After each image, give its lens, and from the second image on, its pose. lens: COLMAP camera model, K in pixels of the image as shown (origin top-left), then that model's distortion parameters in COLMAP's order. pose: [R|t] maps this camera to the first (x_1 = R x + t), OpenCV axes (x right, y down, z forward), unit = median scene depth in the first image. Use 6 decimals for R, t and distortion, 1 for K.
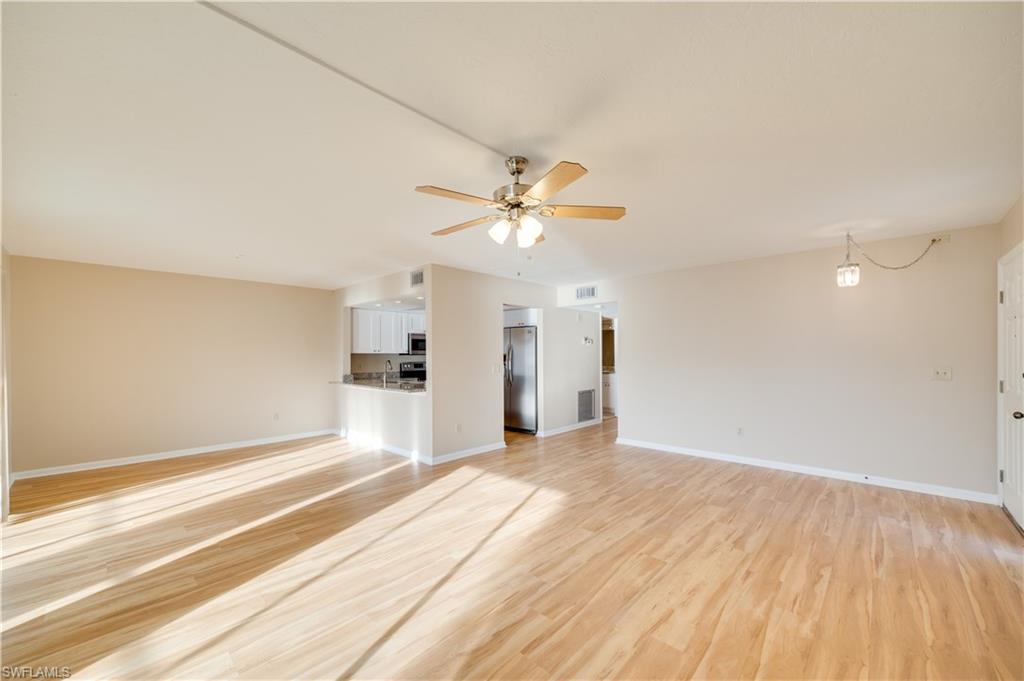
lens RADIAL K [[404.4, 0, 514.2], [0, 404.4, 352.6], [0, 0, 1]] dist [-0.000168, -0.000109]
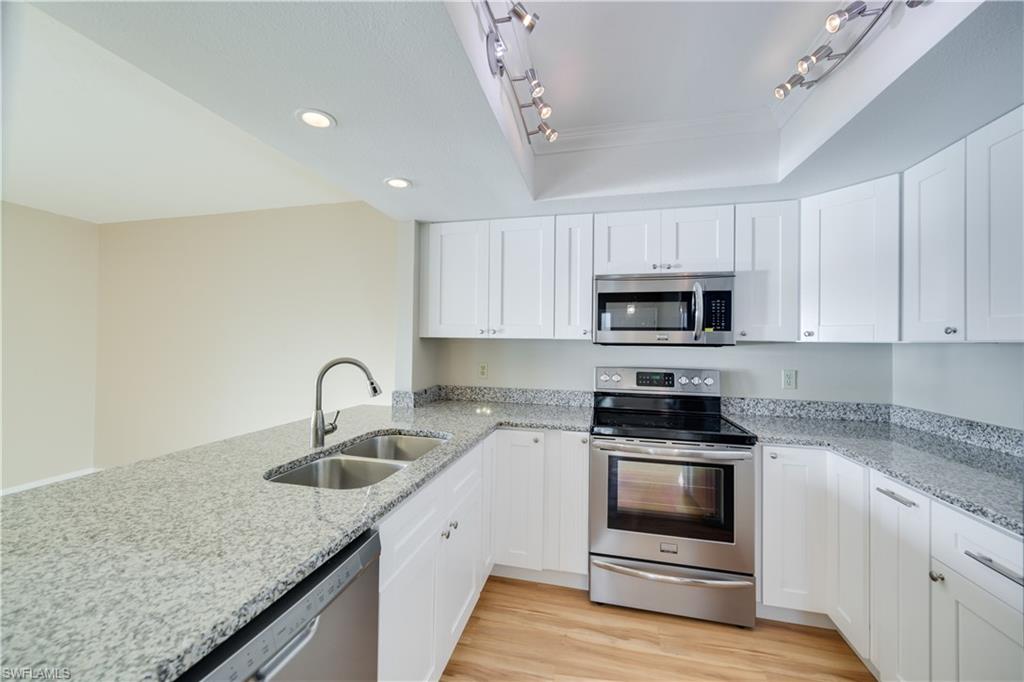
lens RADIAL K [[388.5, 0, 508.9], [0, 388.5, 338.6], [0, 0, 1]] dist [-0.000706, -0.000267]
pose [[0.486560, 0.005155, -0.873632, -0.062126], [-0.010187, 0.999948, 0.000226, 0.004684], [0.873588, 0.008790, 0.486587, 1.975609]]
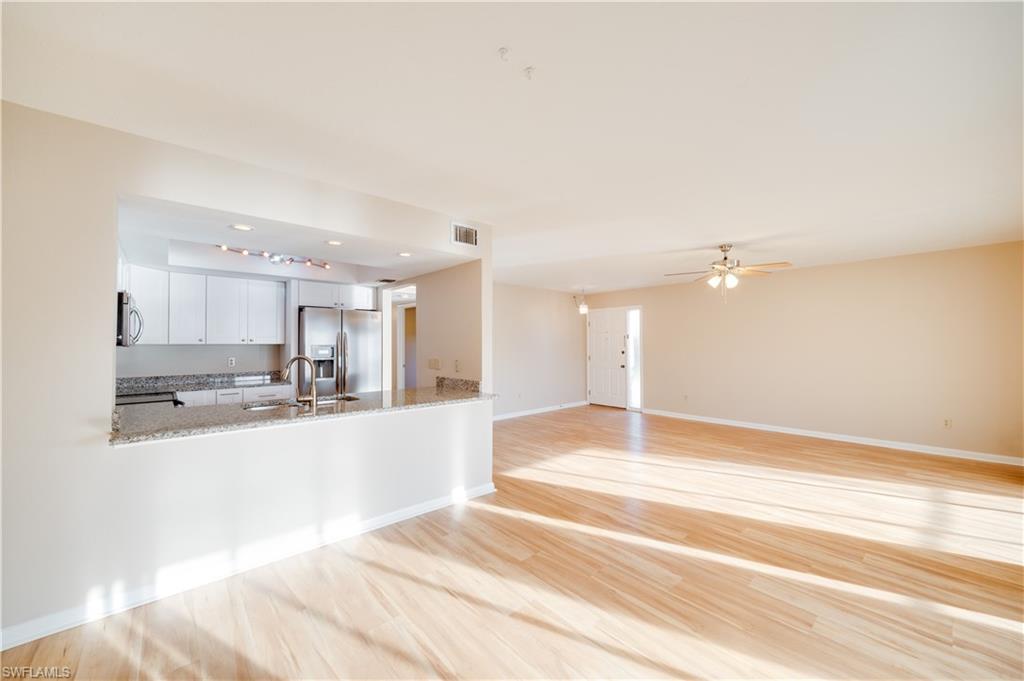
lens RADIAL K [[385.6, 0, 512.0], [0, 385.6, 340.5], [0, 0, 1]] dist [0.001008, 0.000252]
pose [[0.091849, 0.014830, 0.995663, -1.508276], [-0.000764, 0.999890, -0.014823, 0.010362], [-0.995773, 0.000601, 0.091850, 1.458632]]
